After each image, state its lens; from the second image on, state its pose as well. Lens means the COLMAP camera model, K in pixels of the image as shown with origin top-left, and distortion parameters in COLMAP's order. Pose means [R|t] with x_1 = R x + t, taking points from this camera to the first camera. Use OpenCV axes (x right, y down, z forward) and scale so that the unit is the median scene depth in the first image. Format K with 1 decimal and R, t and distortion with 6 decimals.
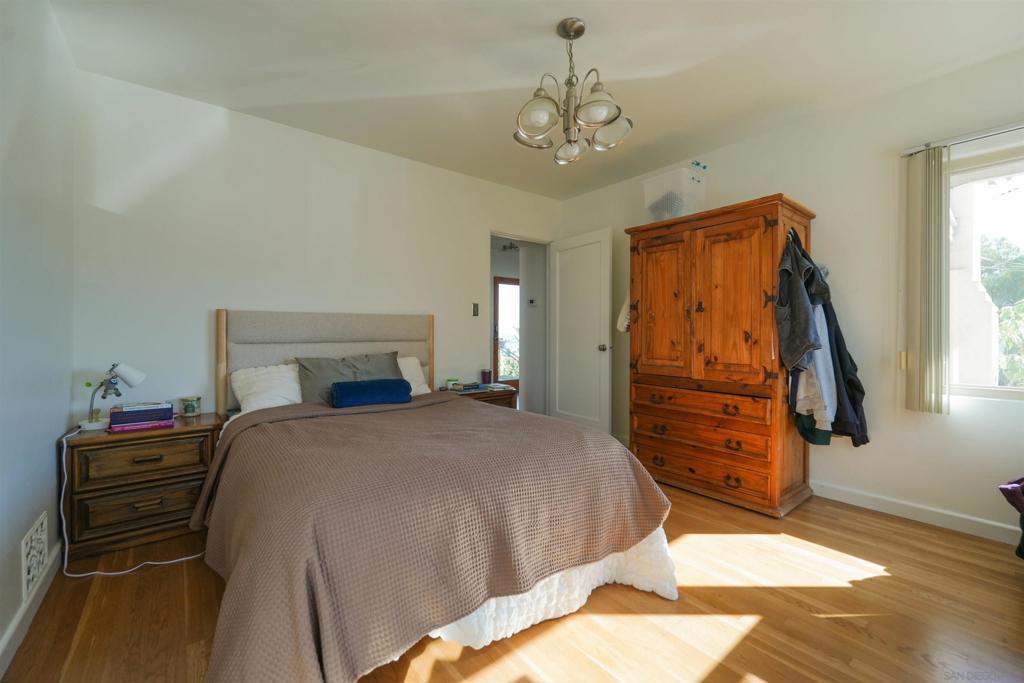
lens RADIAL K [[420.0, 0, 509.6], [0, 420.0, 335.7], [0, 0, 1]] dist [-0.011322, -0.000493]
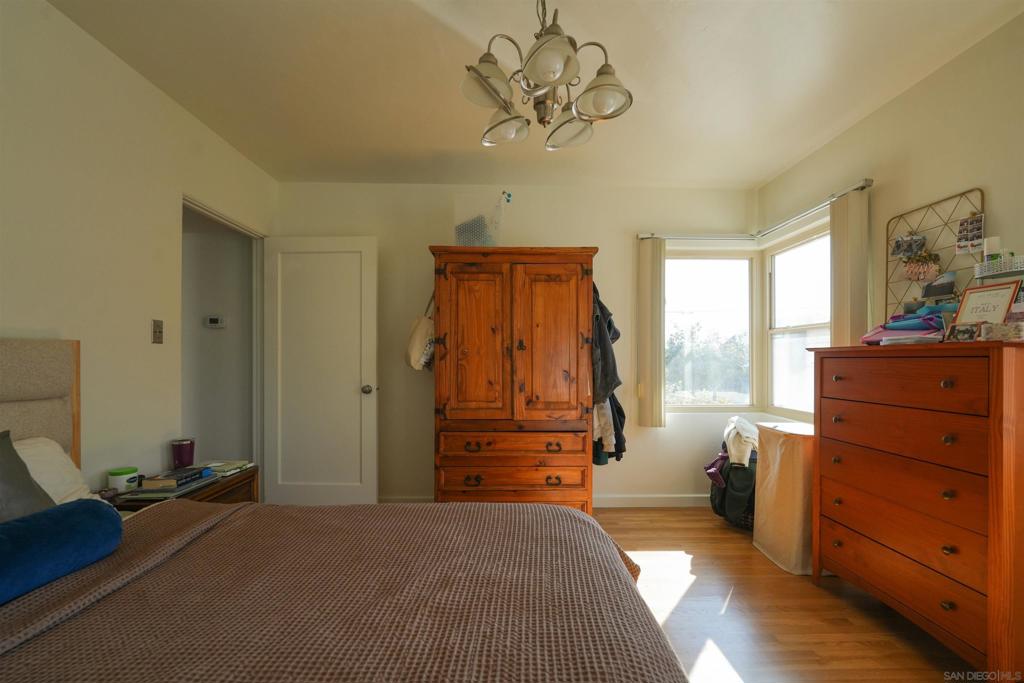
lens RADIAL K [[433.1, 0, 514.8], [0, 433.1, 353.3], [0, 0, 1]] dist [-0.016763, -0.000163]
pose [[0.598412, 0.009463, 0.801132, -0.346265], [0.004525, 0.999874, -0.015190, -0.033420], [-0.801176, 0.012715, 0.598294, 0.408560]]
